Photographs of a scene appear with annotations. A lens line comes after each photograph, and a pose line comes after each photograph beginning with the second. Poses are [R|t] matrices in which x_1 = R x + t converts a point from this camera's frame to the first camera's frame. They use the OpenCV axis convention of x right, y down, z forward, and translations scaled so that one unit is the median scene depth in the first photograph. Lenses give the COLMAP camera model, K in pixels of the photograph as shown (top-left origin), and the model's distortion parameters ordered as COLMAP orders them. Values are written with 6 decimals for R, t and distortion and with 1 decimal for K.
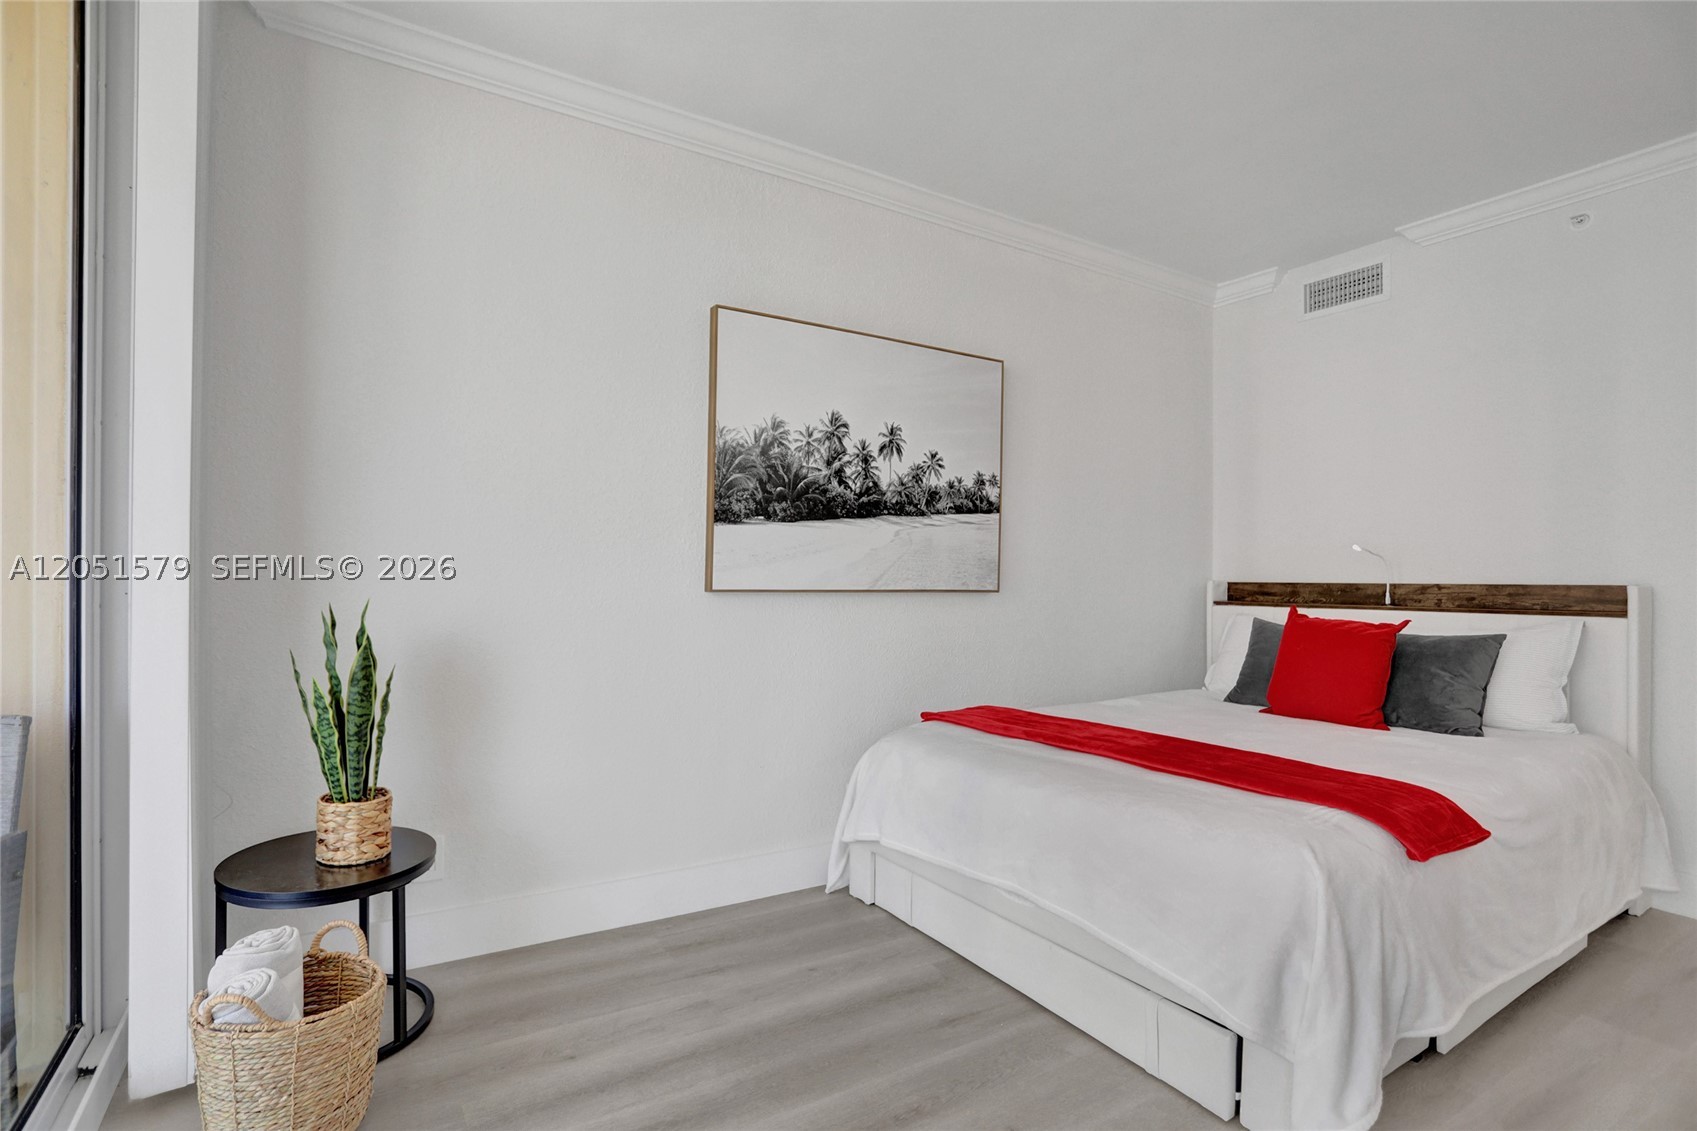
lens RADIAL K [[850.4, 0, 844.1], [0, 850.4, 577.9], [0, 0, 1]] dist [-0.060160, 0.027808]
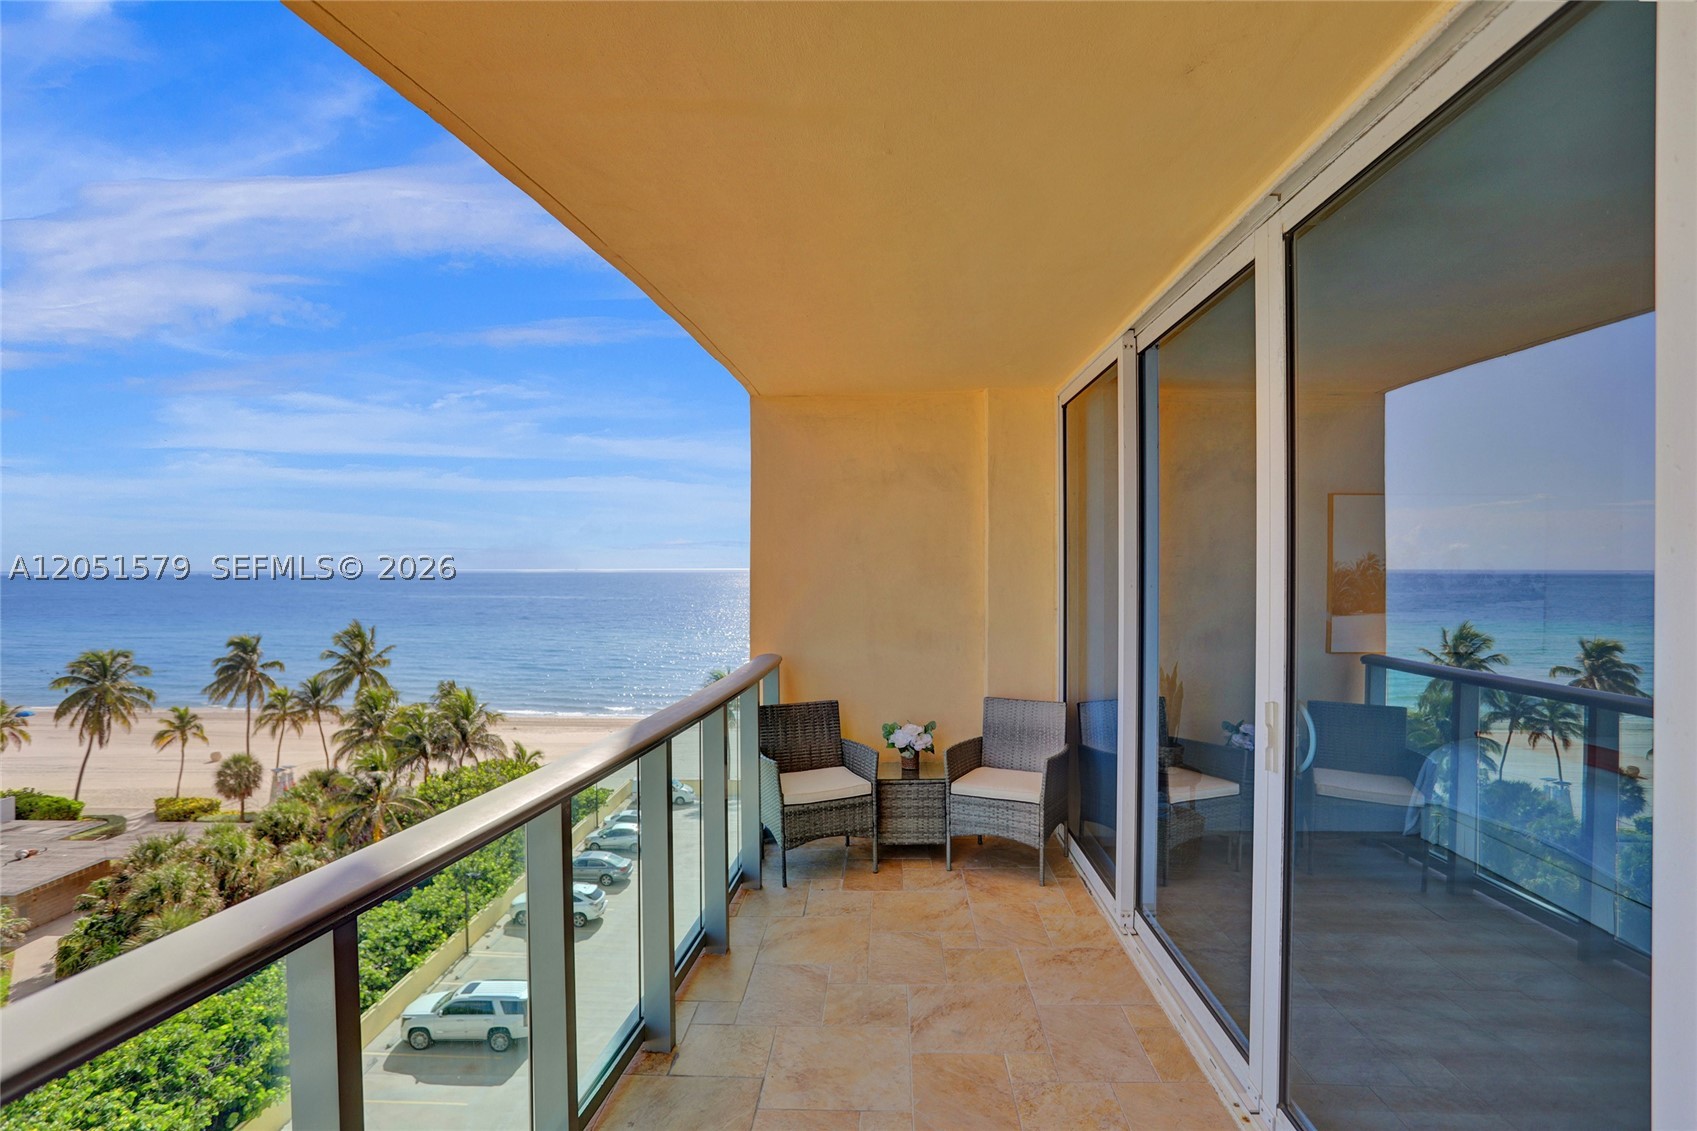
lens RADIAL K [[850.4, 0, 844.1], [0, 850.4, 577.9], [0, 0, 1]] dist [-0.060160, 0.027808]
pose [[0.819347, -0.002119, -0.573295, 0.013095], [0.010355, 0.999885, 0.011103, -0.158828], [0.573205, -0.015034, 0.819274, -0.944149]]
